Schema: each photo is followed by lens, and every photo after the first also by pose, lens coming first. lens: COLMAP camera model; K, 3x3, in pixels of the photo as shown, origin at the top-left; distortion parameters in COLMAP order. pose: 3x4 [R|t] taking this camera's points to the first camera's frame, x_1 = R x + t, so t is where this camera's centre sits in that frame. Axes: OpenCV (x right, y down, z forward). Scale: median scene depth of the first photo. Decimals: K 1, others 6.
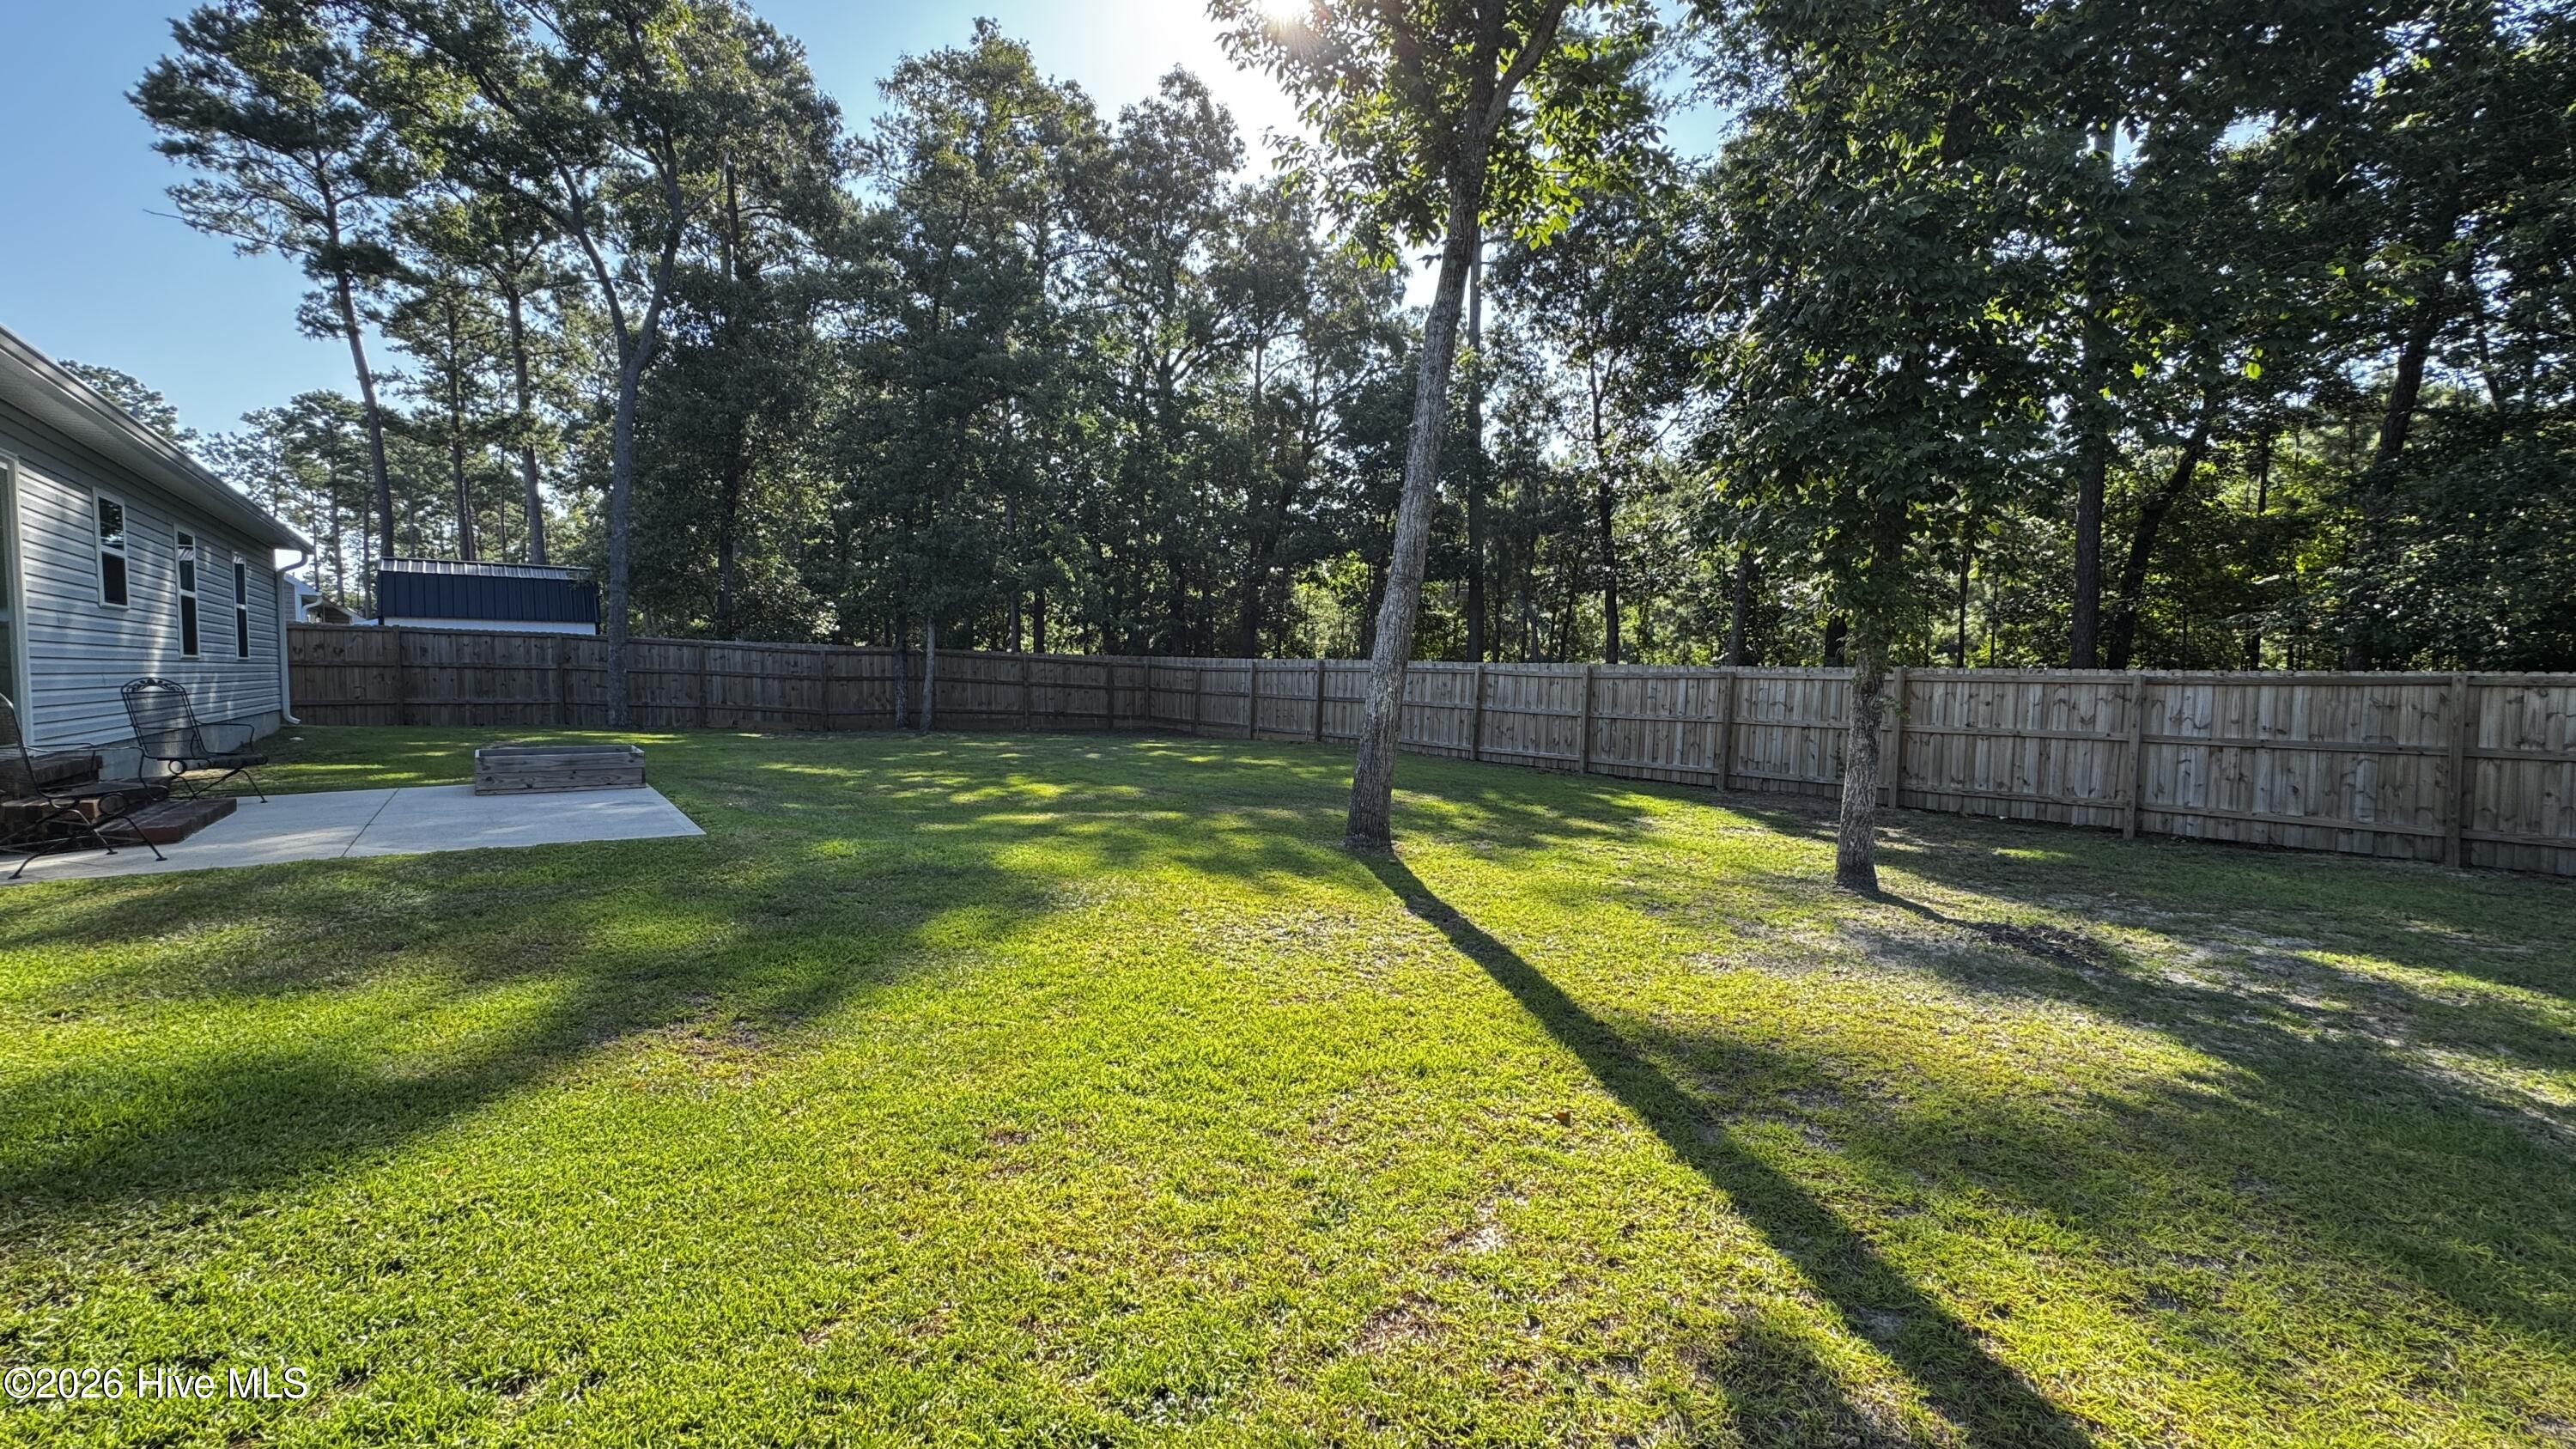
lens RADIAL K [[1029.1, 0, 1295.8], [0, 1029.1, 730.2], [0, 0, 1]] dist [-0.003423, -0.000535]
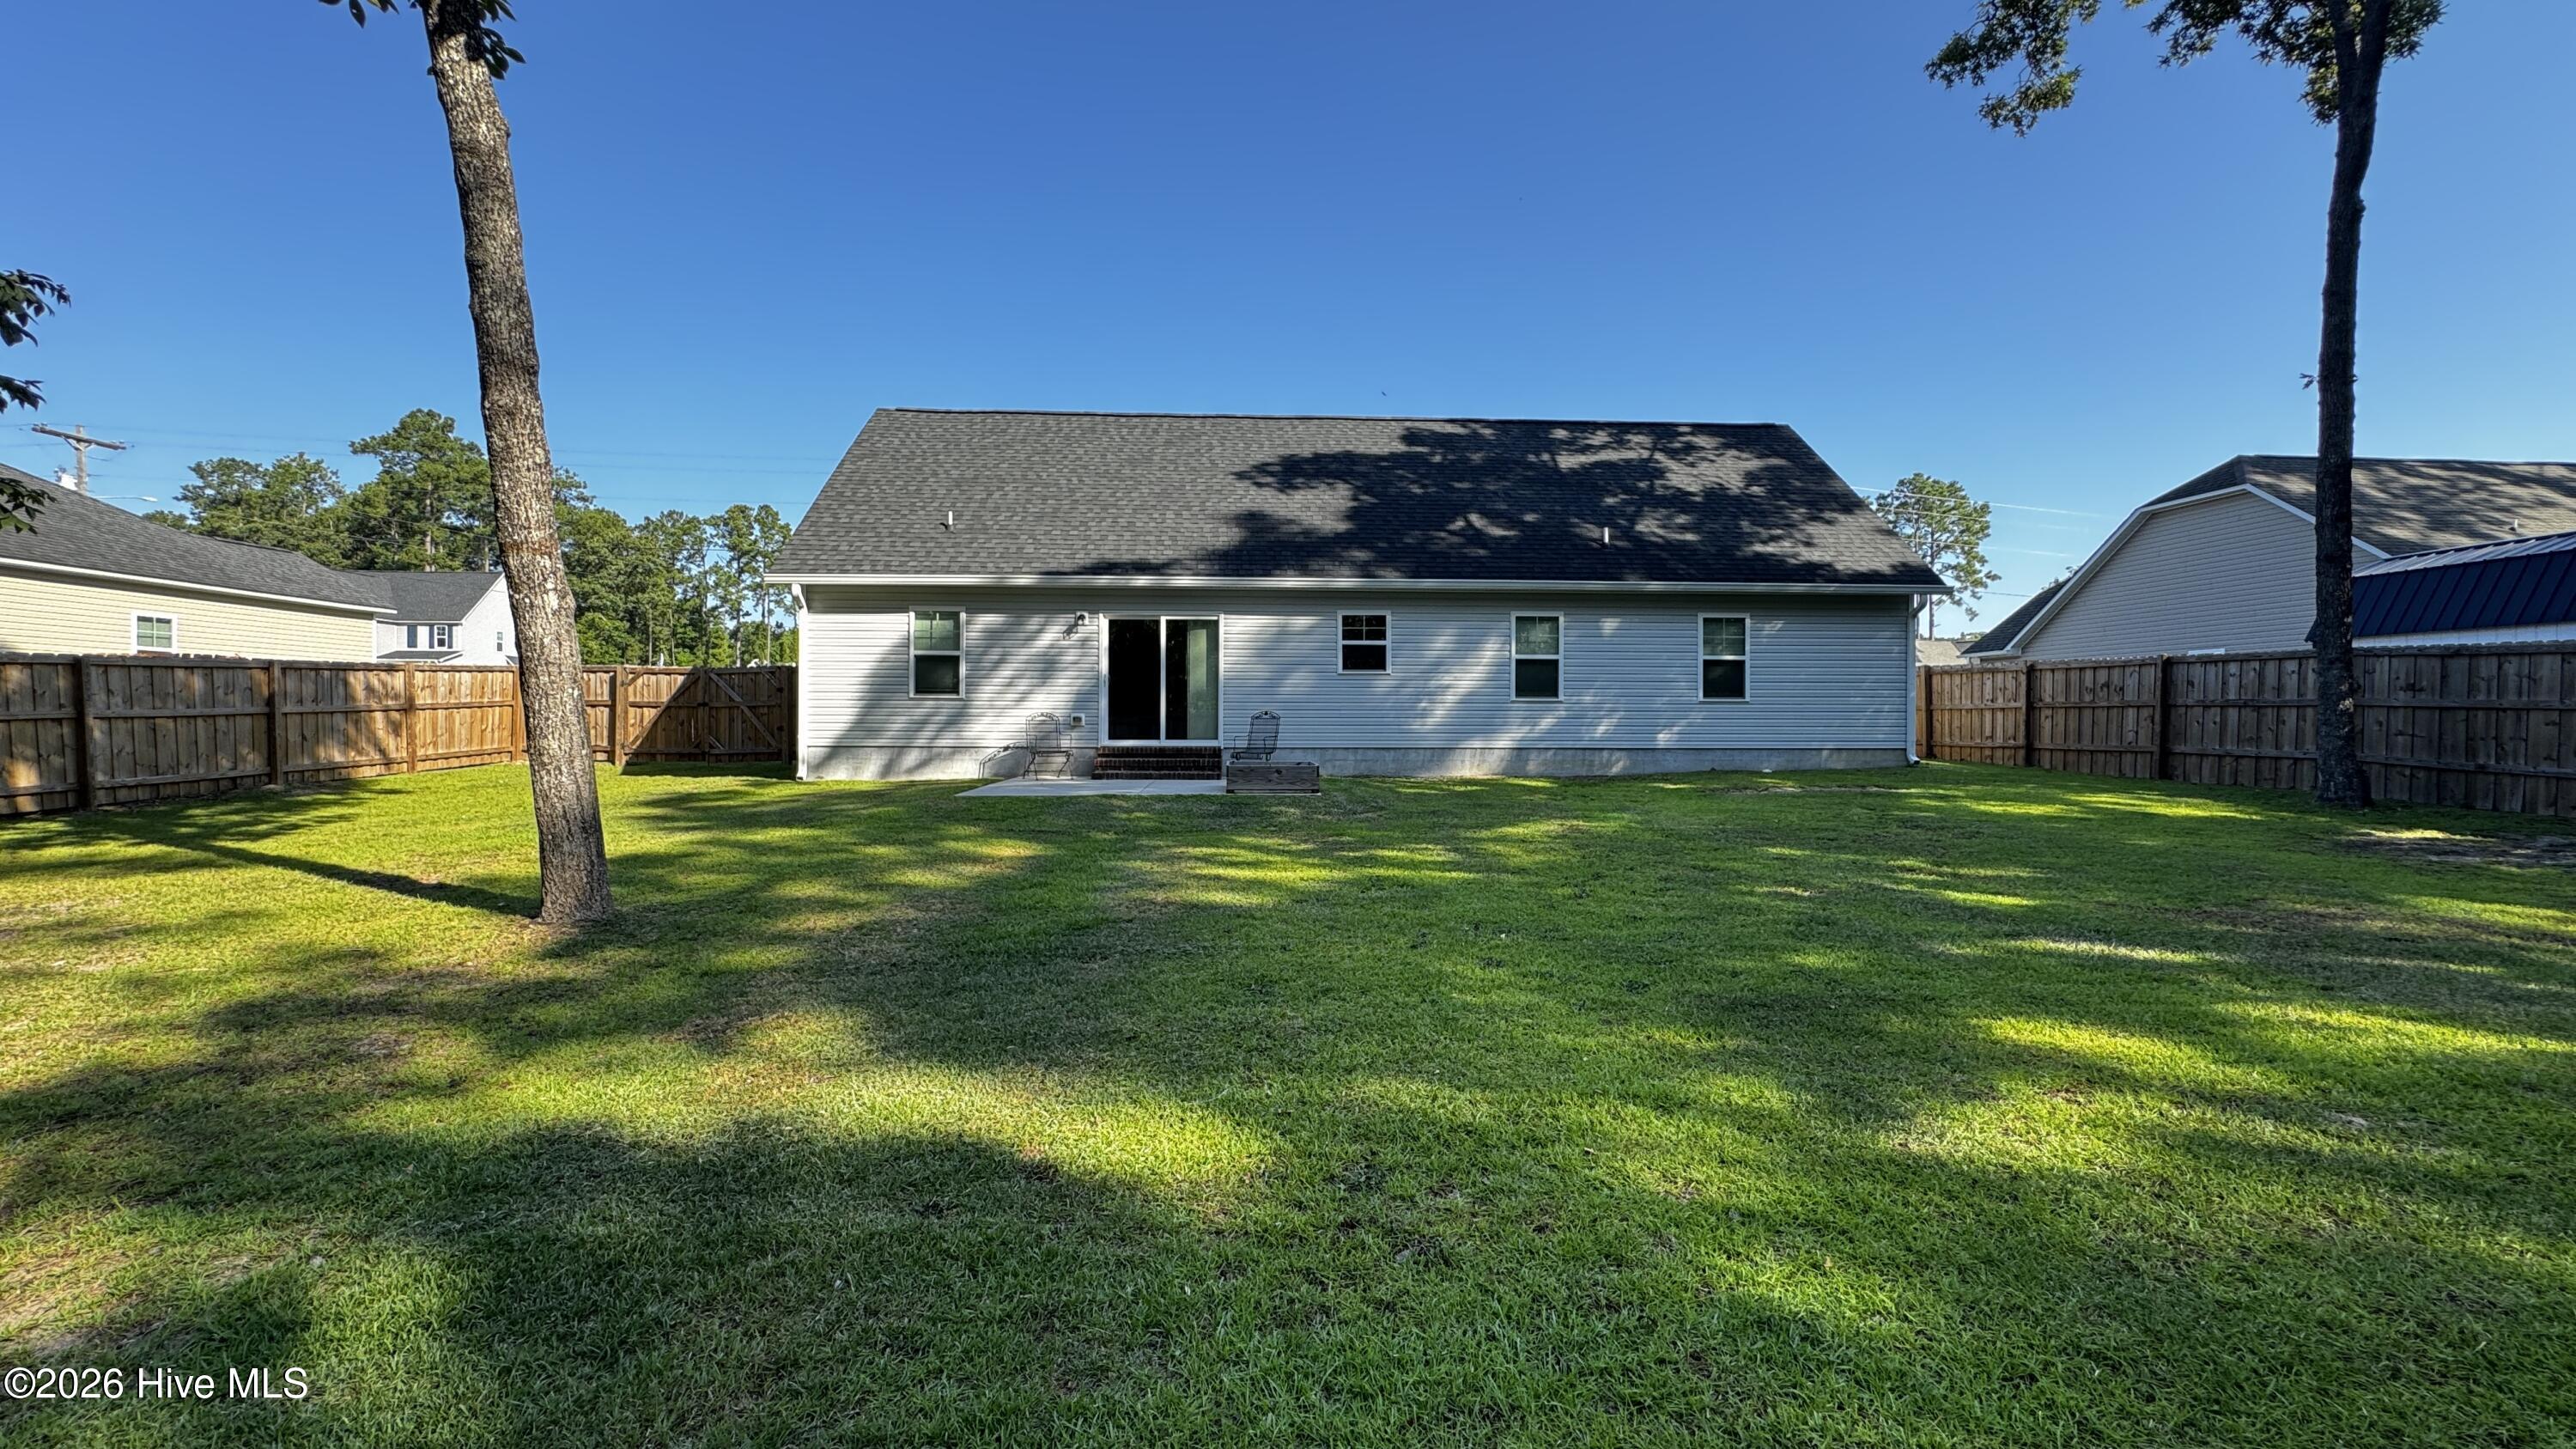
lens RADIAL K [[1029.1, 0, 1285.6], [0, 1029.1, 719.0], [0, 0, 1]] dist [-0.003423, -0.000535]
pose [[-0.578227, -0.010436, -0.815810, 0.140457], [-0.051924, 0.998362, 0.024031, -0.026863], [0.814222, 0.056255, -0.577821, 0.688905]]
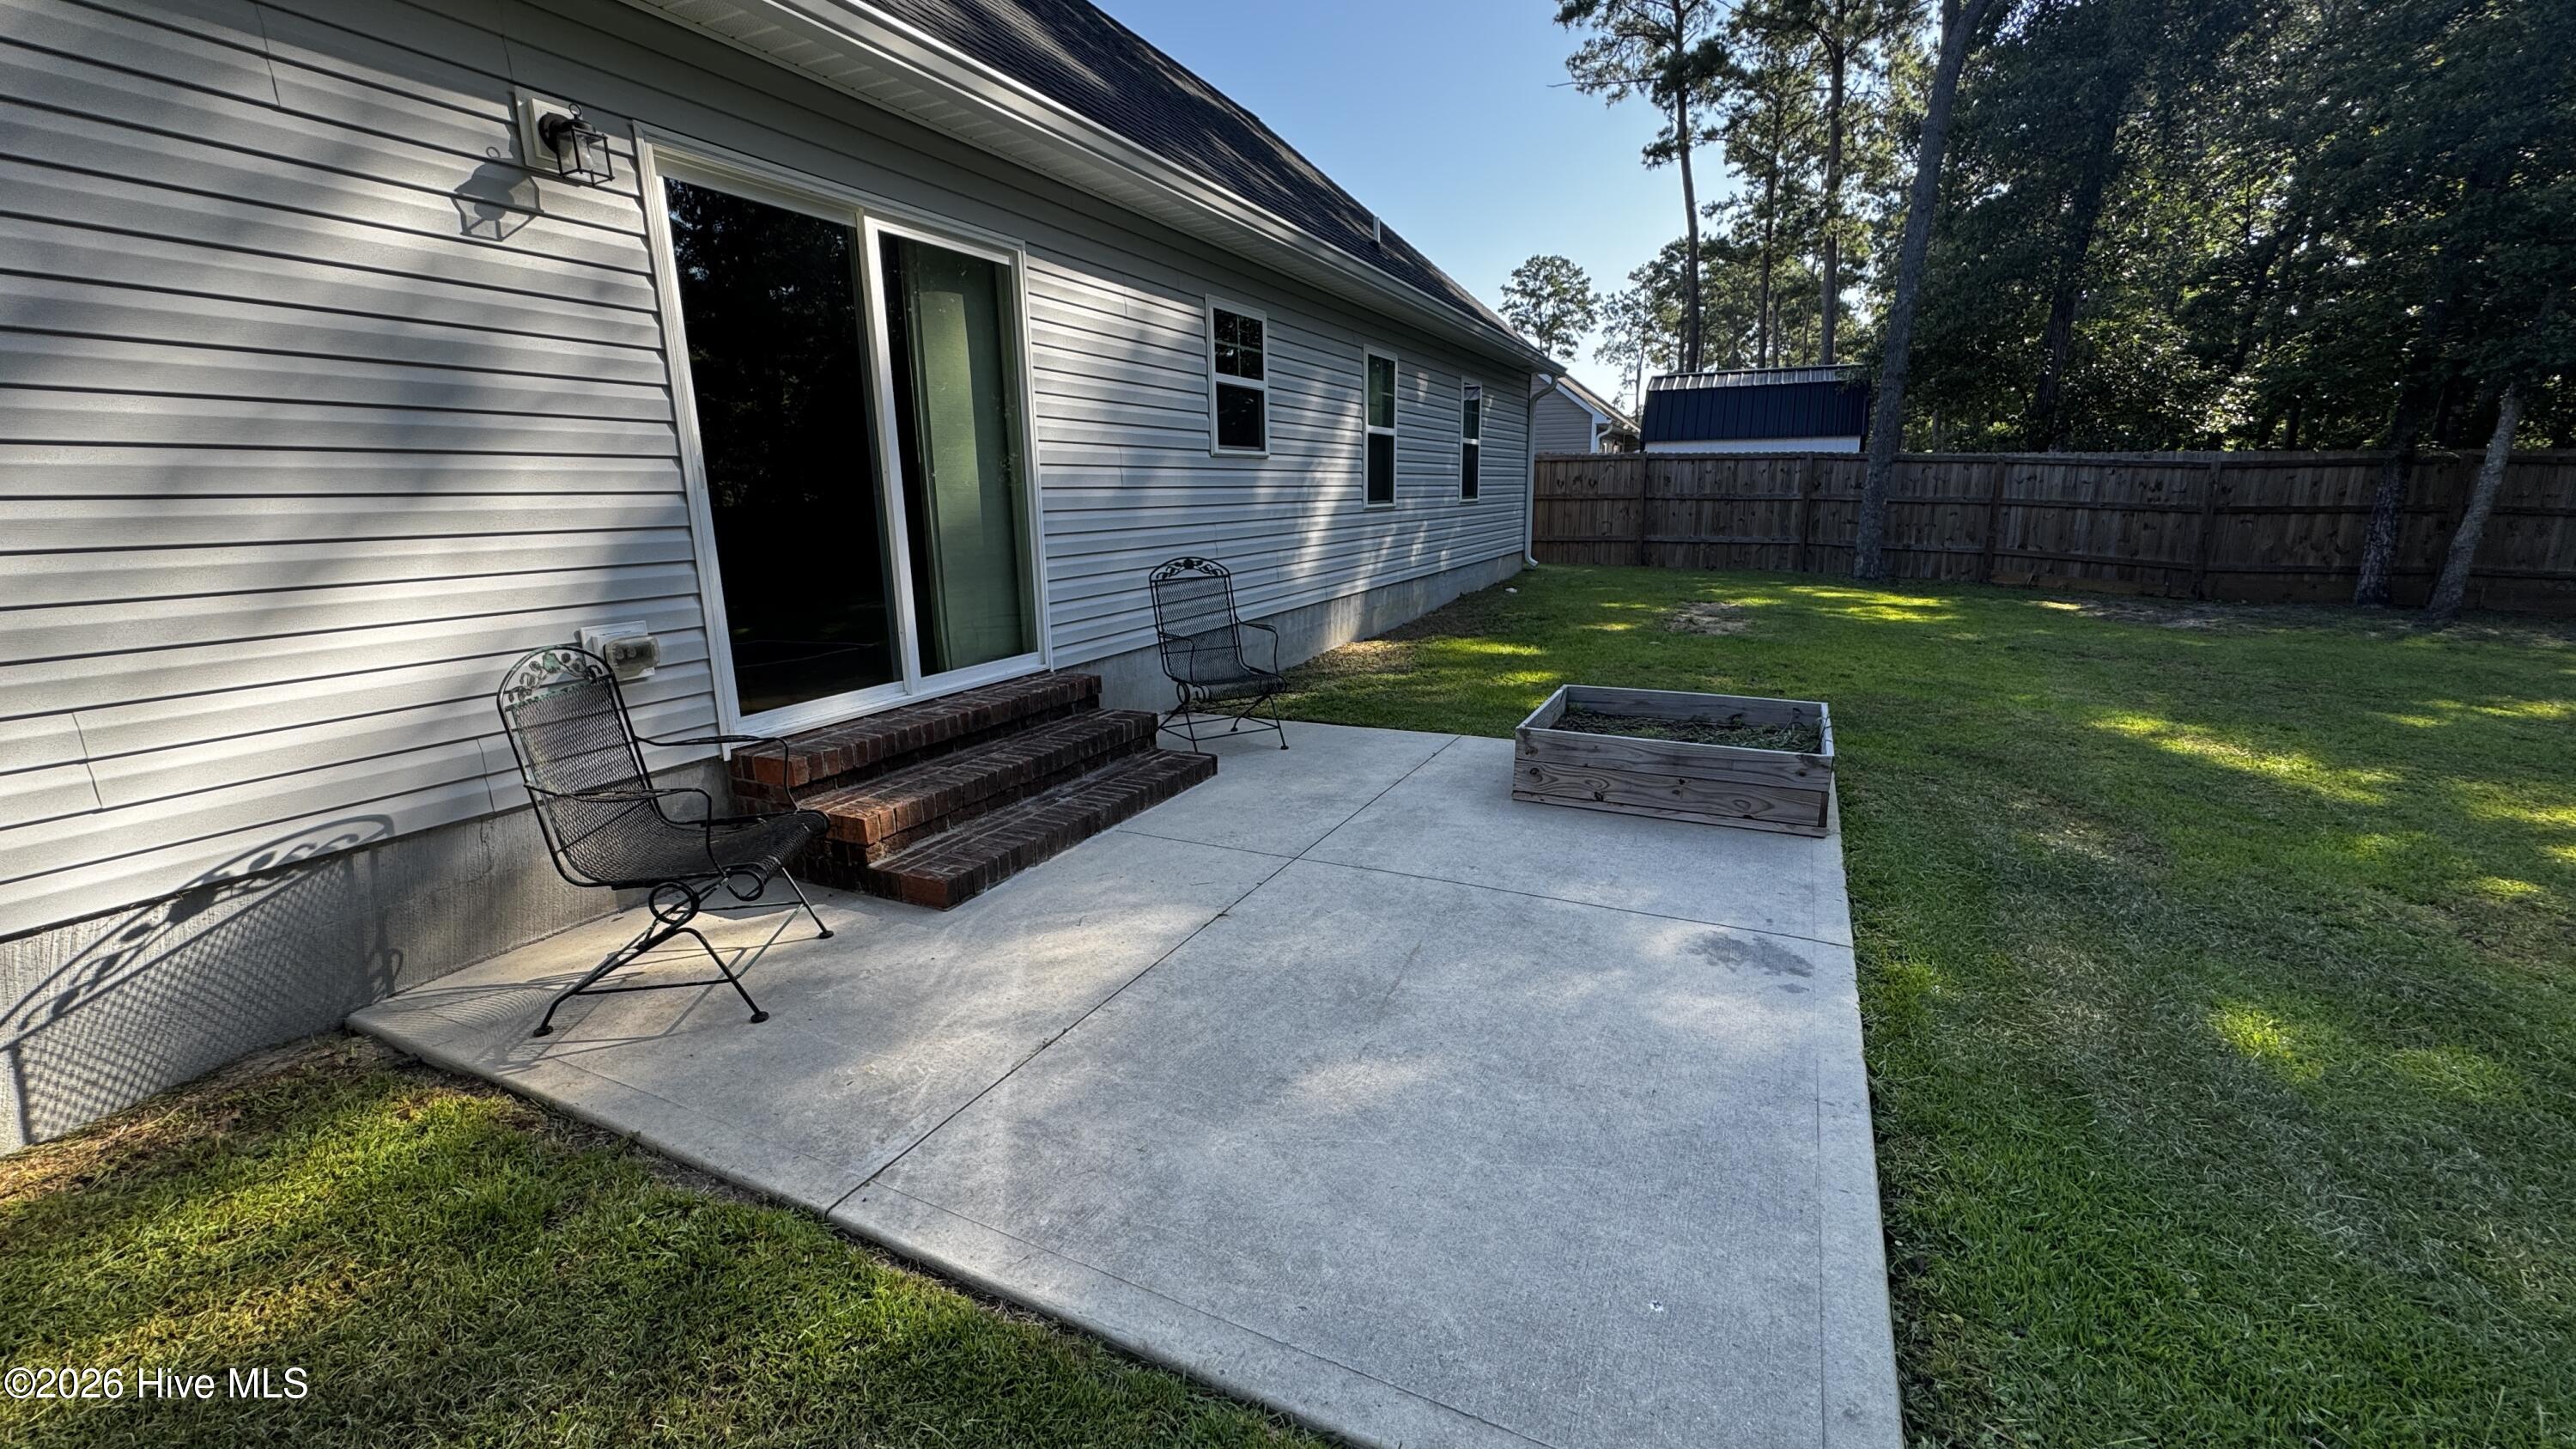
lens RADIAL K [[1029.1, 0, 1281.2], [0, 1029.1, 727.3], [0, 0, 1]] dist [-0.003423, -0.000535]
pose [[0.440484, 0.189570, -0.877518, -0.141772], [-0.031578, 0.980119, 0.195883, -0.024861], [0.897205, -0.058574, 0.437713, 0.237029]]
